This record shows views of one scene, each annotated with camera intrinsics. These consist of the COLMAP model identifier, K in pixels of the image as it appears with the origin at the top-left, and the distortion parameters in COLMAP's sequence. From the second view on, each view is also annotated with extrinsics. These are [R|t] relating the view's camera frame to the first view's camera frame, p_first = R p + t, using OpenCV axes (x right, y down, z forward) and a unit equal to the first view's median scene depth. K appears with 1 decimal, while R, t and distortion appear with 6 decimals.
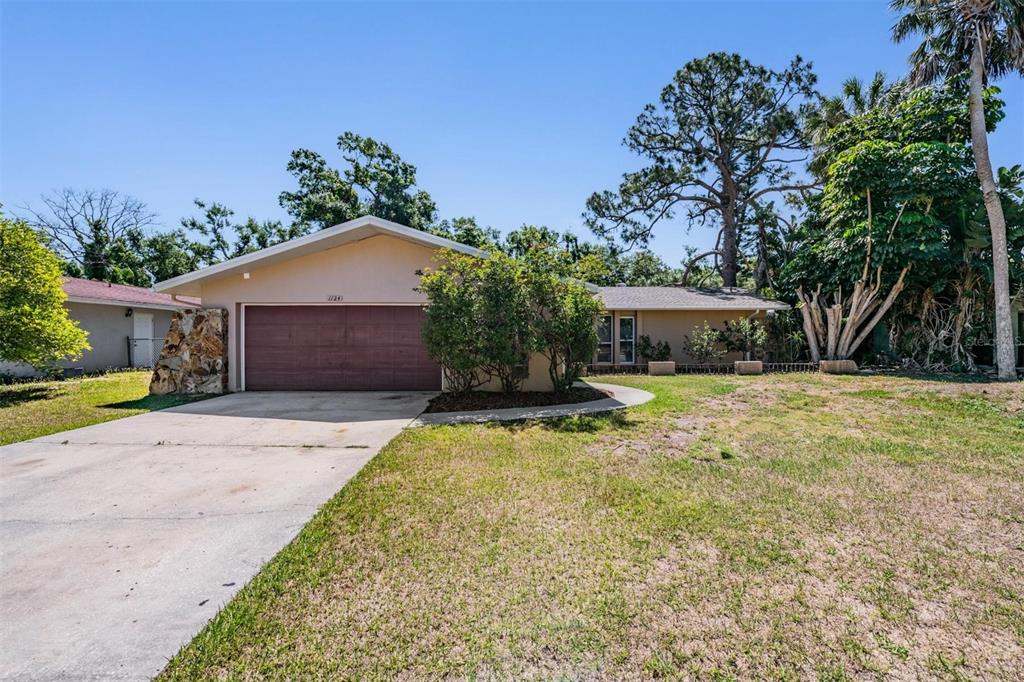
lens RADIAL K [[406.9, 0, 511.2], [0, 406.9, 339.6], [0, 0, 1]] dist [-0.007782, -0.002853]
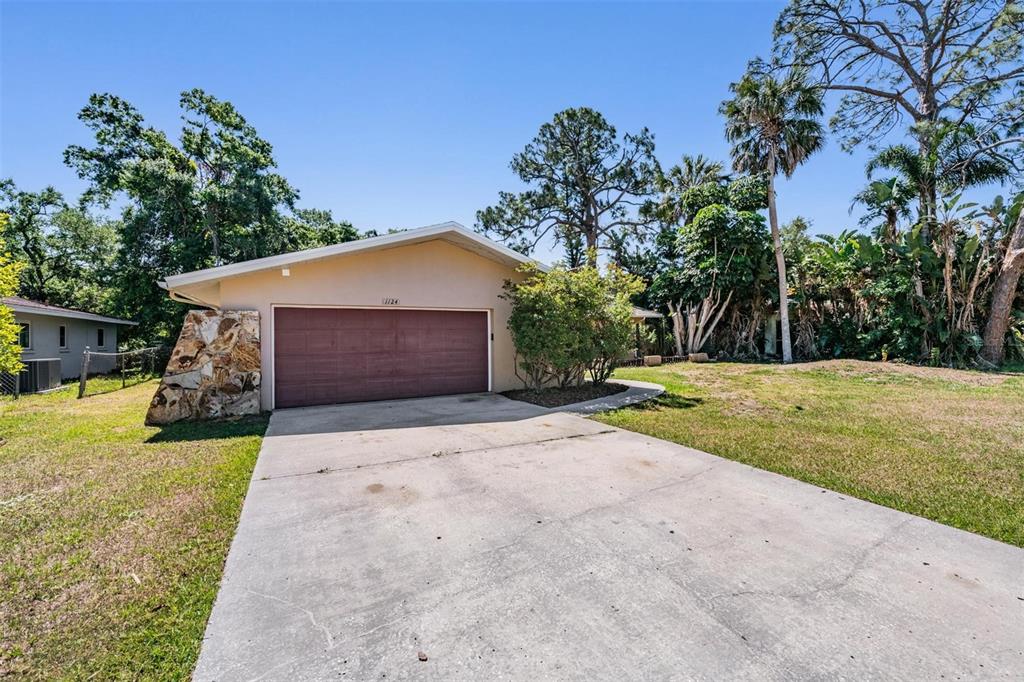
lens RADIAL K [[406.9, 0, 511.5], [0, 406.9, 339.4], [0, 0, 1]] dist [-0.007782, -0.002853]
pose [[0.889746, -0.013938, 0.456244, -0.599638], [0.018072, 0.999826, -0.004700, -0.004425], [-0.456099, 0.012427, 0.889842, 0.028847]]
